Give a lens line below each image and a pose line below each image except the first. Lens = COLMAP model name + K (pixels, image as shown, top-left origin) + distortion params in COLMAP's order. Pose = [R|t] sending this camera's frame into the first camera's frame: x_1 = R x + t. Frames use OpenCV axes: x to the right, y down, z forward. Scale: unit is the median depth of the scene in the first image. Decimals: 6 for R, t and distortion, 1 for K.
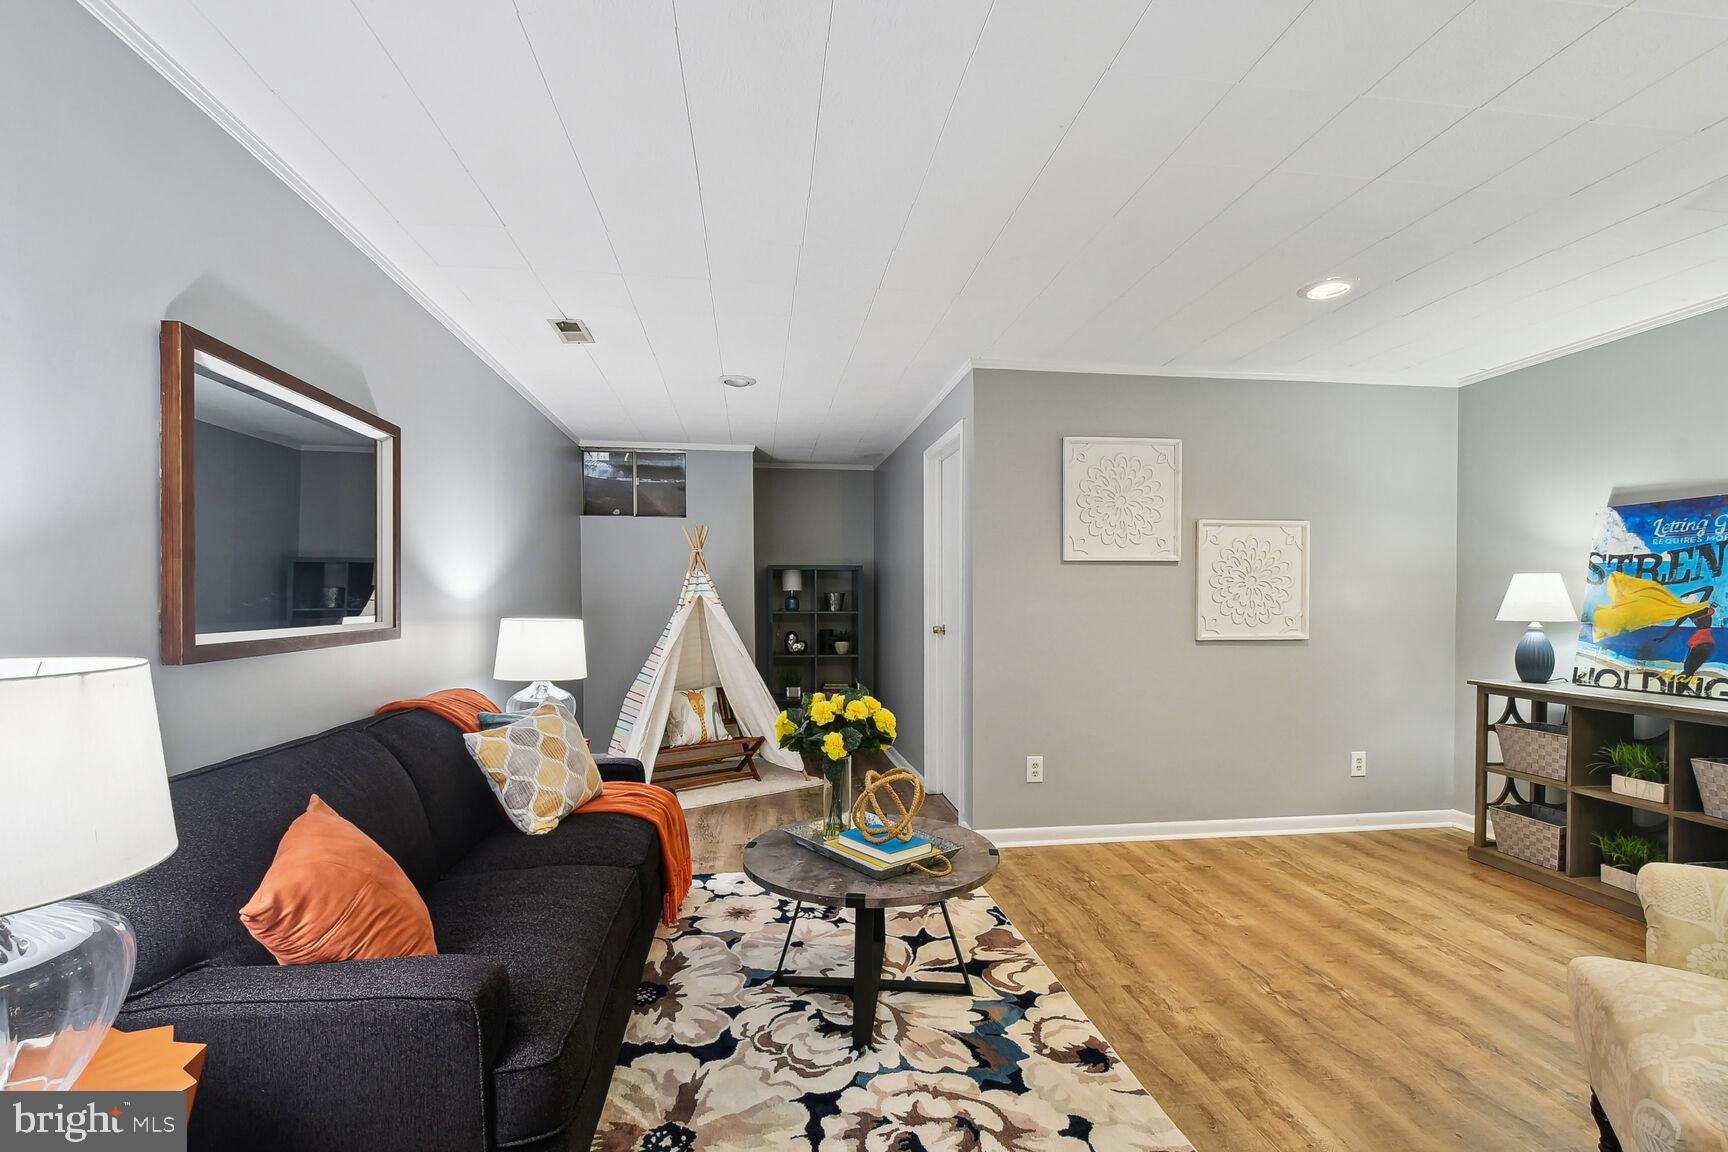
lens RADIAL K [[767.3, 0, 865.1], [0, 767.3, 612.7], [0, 0, 1]] dist [0.002071, -0.000048]
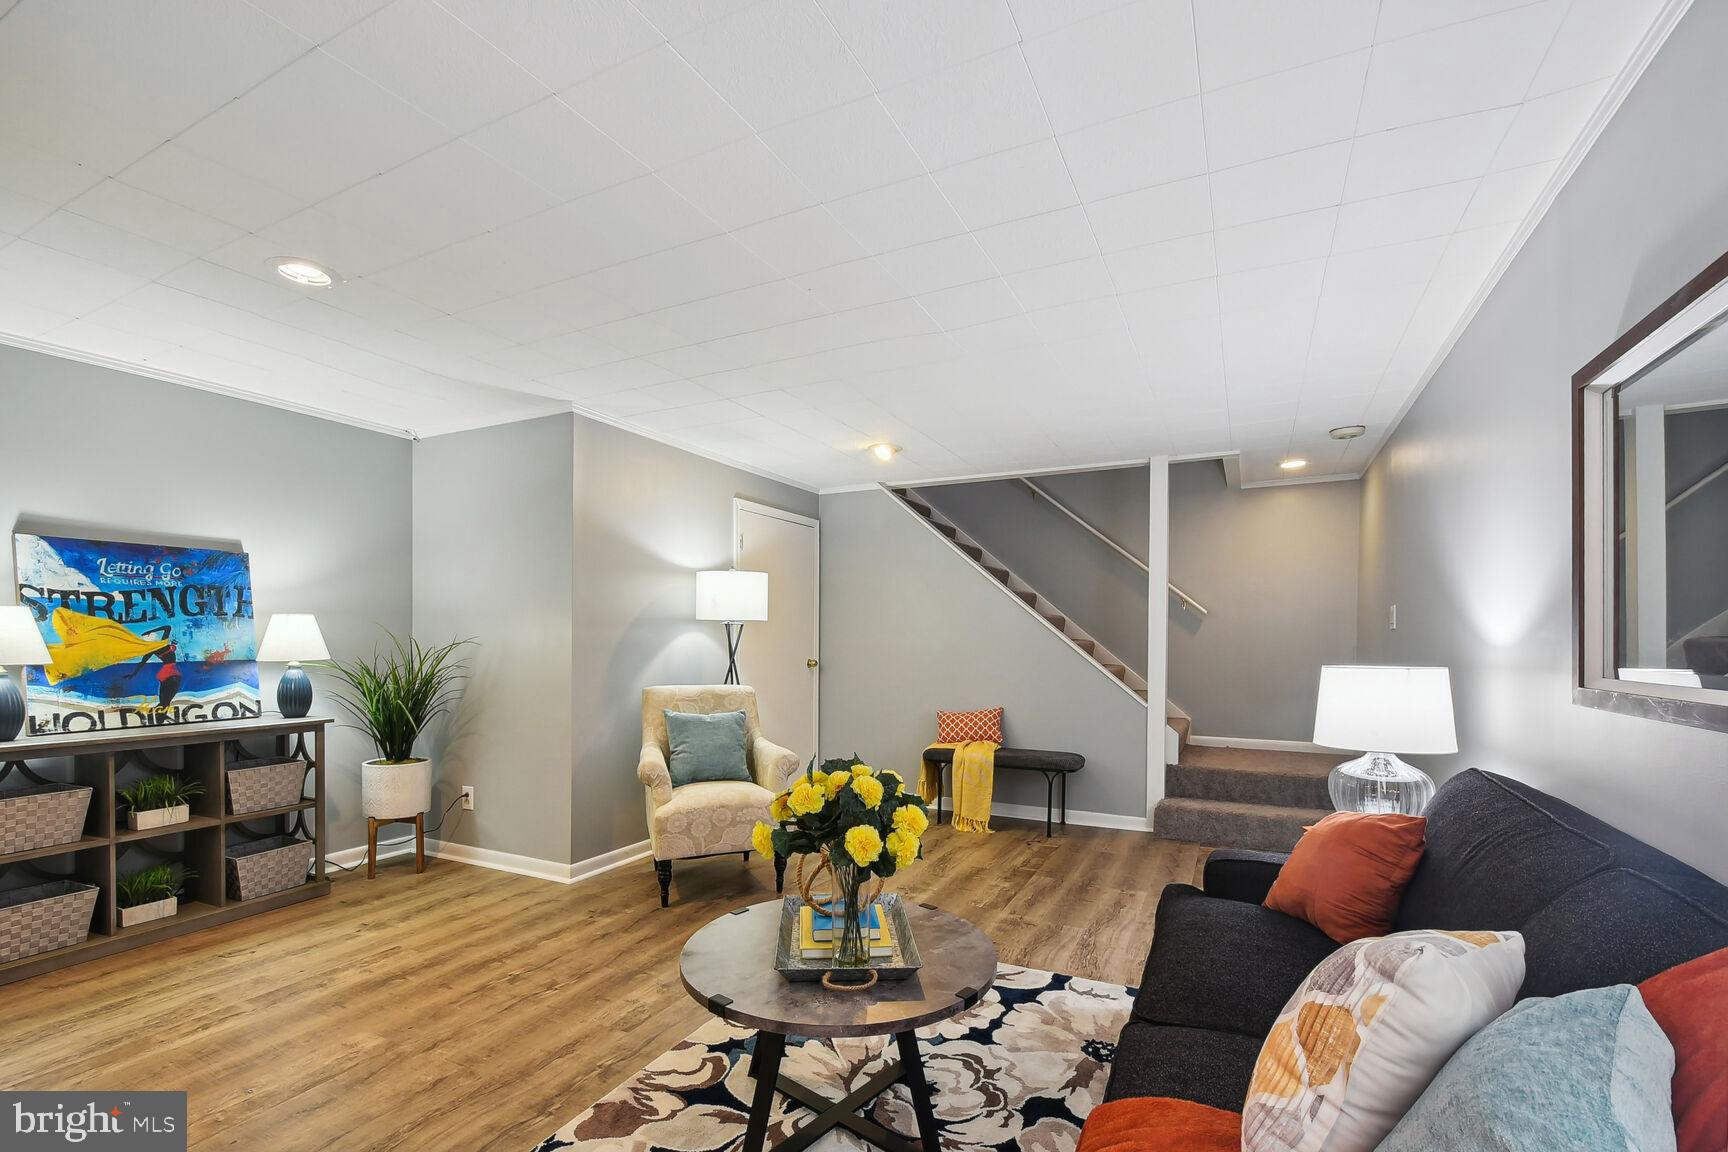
lens RADIAL K [[761.5, 0, 866.0], [0, 761.5, 633.3], [0, 0, 1]] dist [0.002176, -0.000124]
pose [[-0.823616, 0.000904, 0.567147, -0.376001], [0.008710, 0.999901, 0.011056, -0.026089], [-0.567081, 0.014046, -0.823542, 1.299233]]
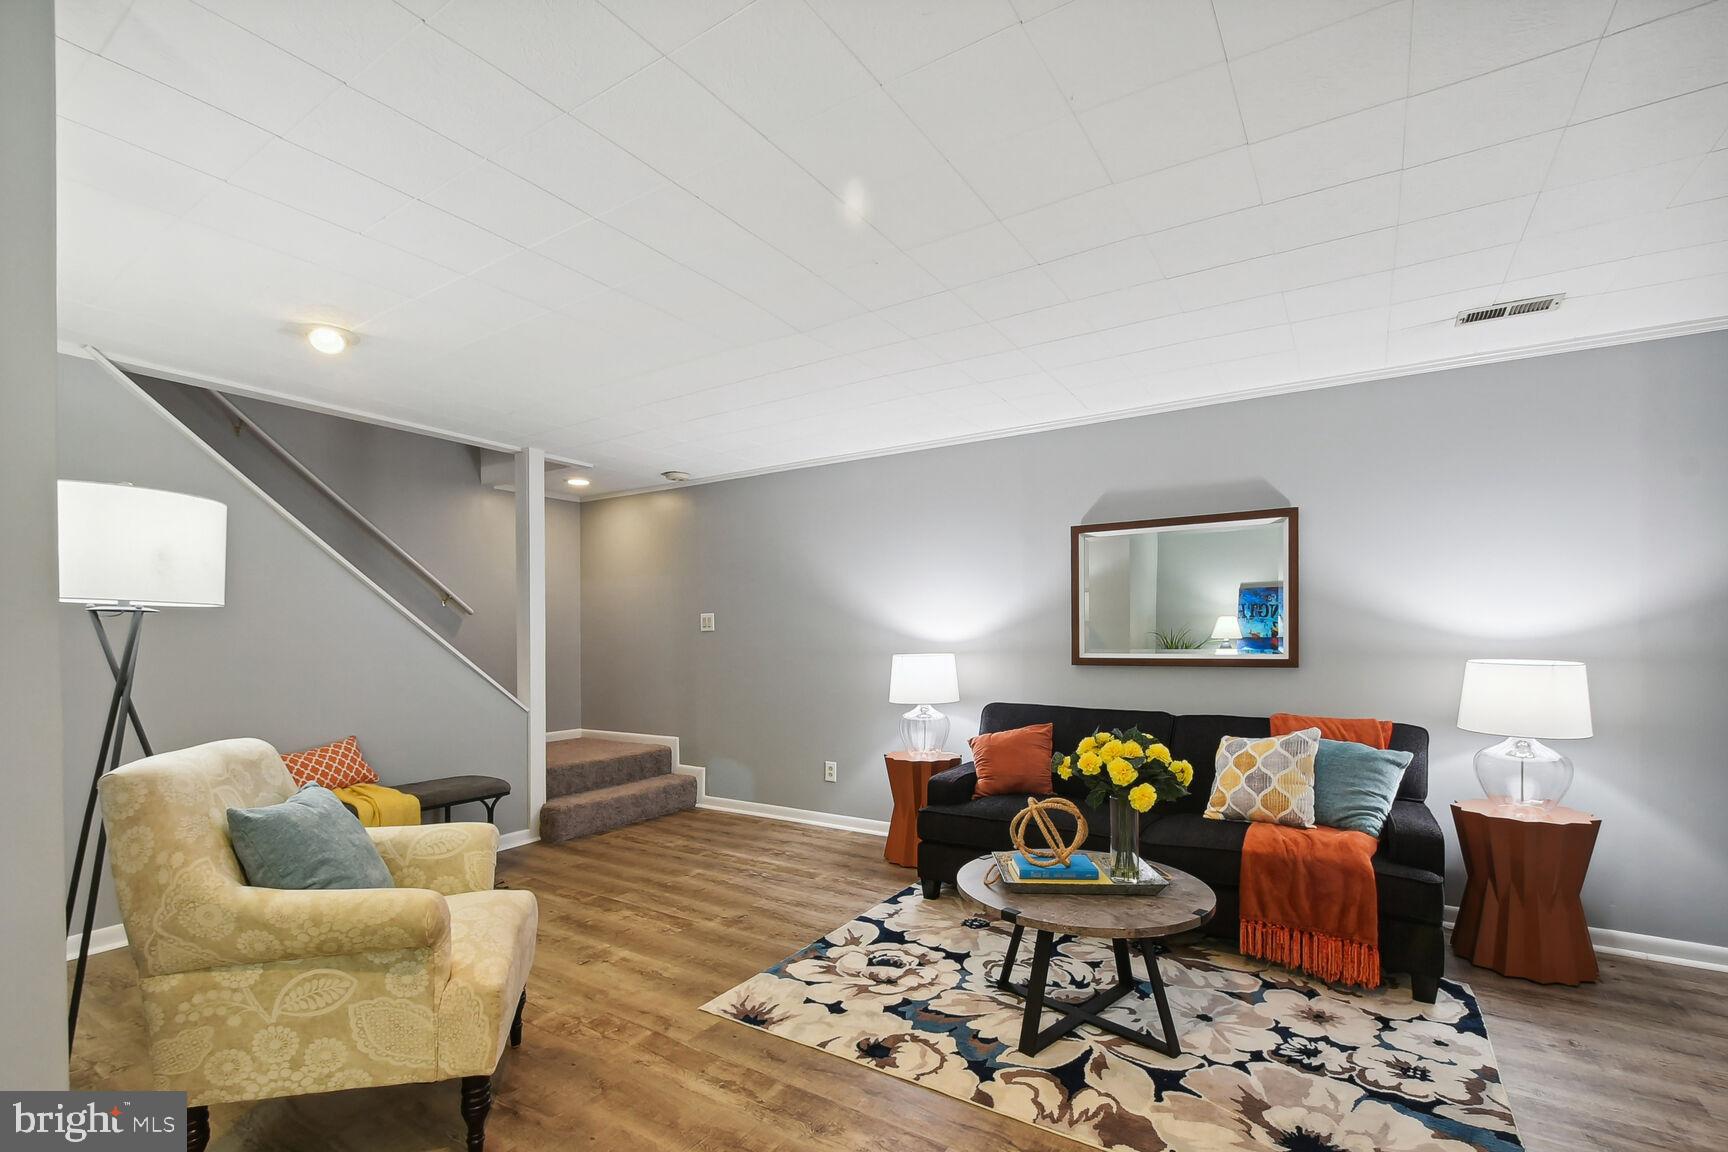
lens RADIAL K [[764.7, 0, 859.8], [0, 764.7, 625.1], [0, 0, 1]] dist [-0.000605, -0.000282]
pose [[-0.656282, -0.010036, -0.754449, 0.775341], [-0.012366, 0.999920, -0.002544, -0.024368], [0.754414, 0.007660, -0.656354, 1.143522]]
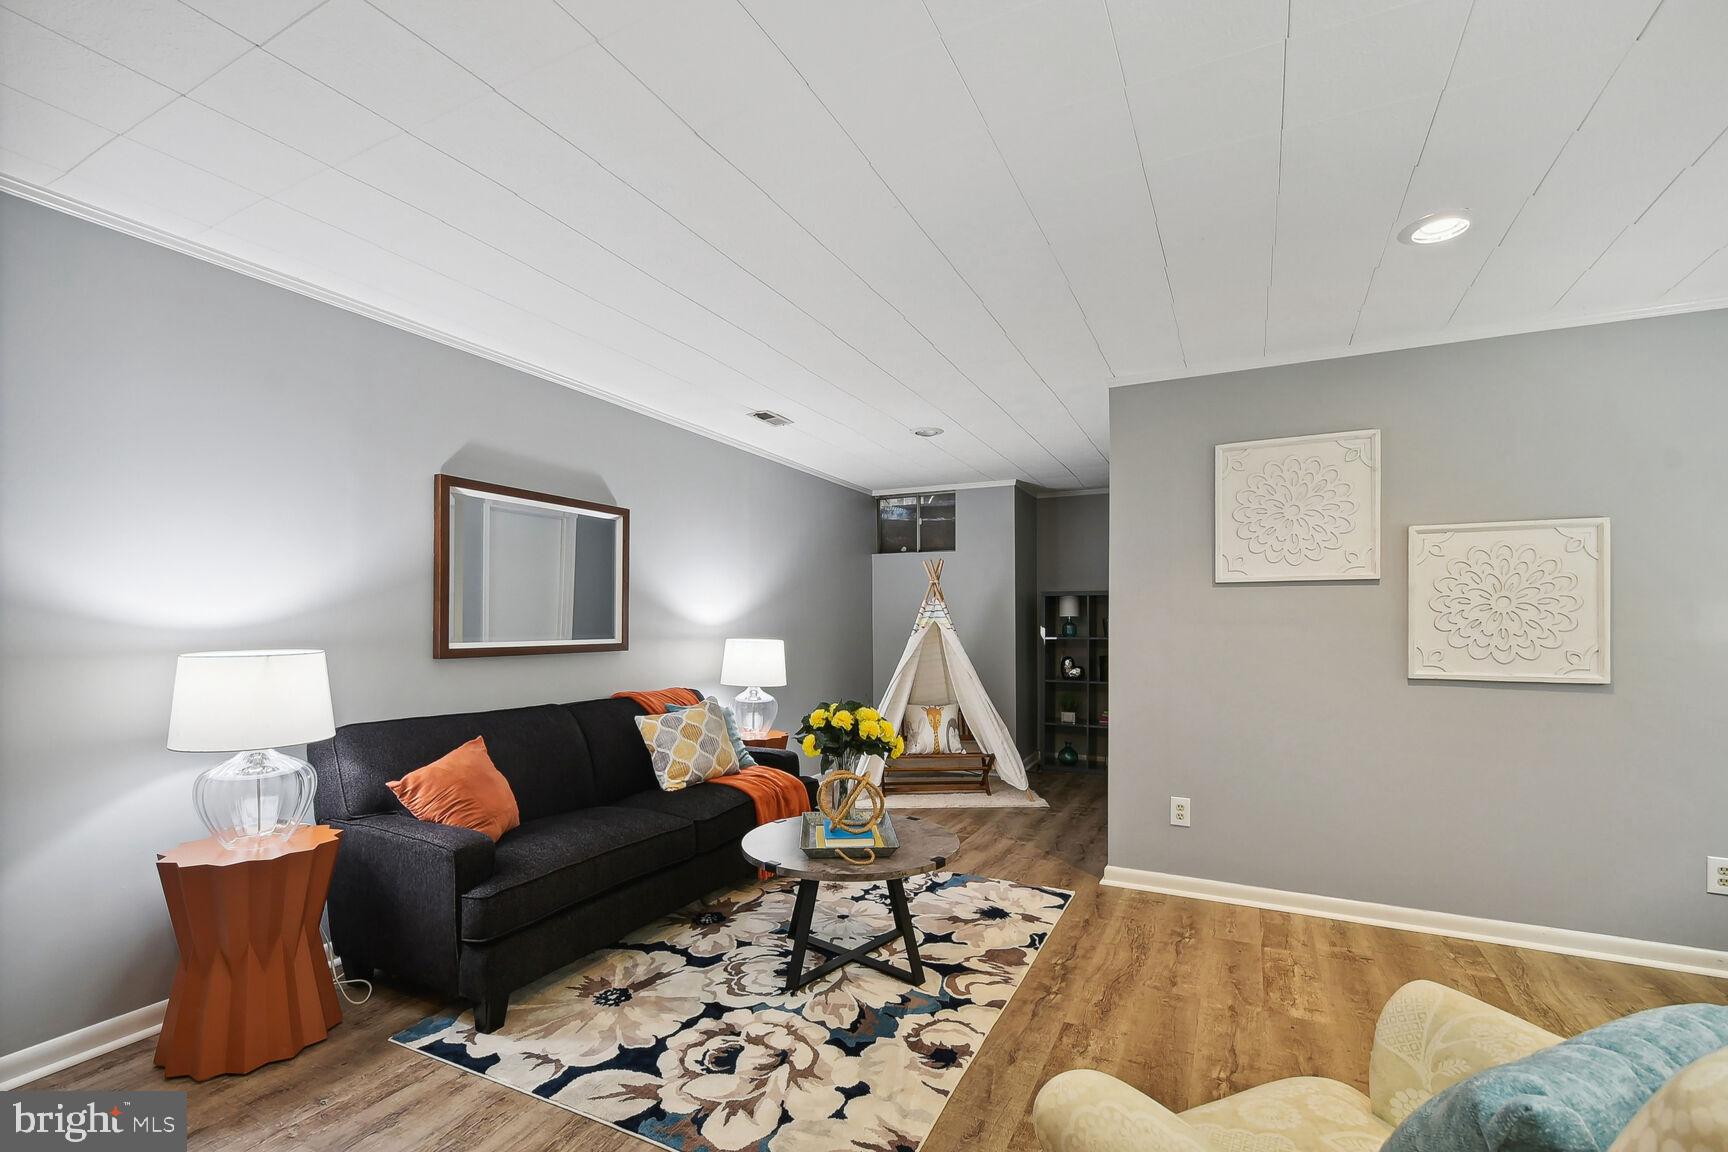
lens RADIAL K [[764.7, 0, 859.8], [0, 764.7, 625.1], [0, 0, 1]] dist [-0.000605, -0.000282]
pose [[0.819320, 0.003205, -0.573328, 0.539990], [-0.013011, 0.999831, -0.013005, -0.001834], [0.573189, 0.018115, 0.819223, 0.038092]]
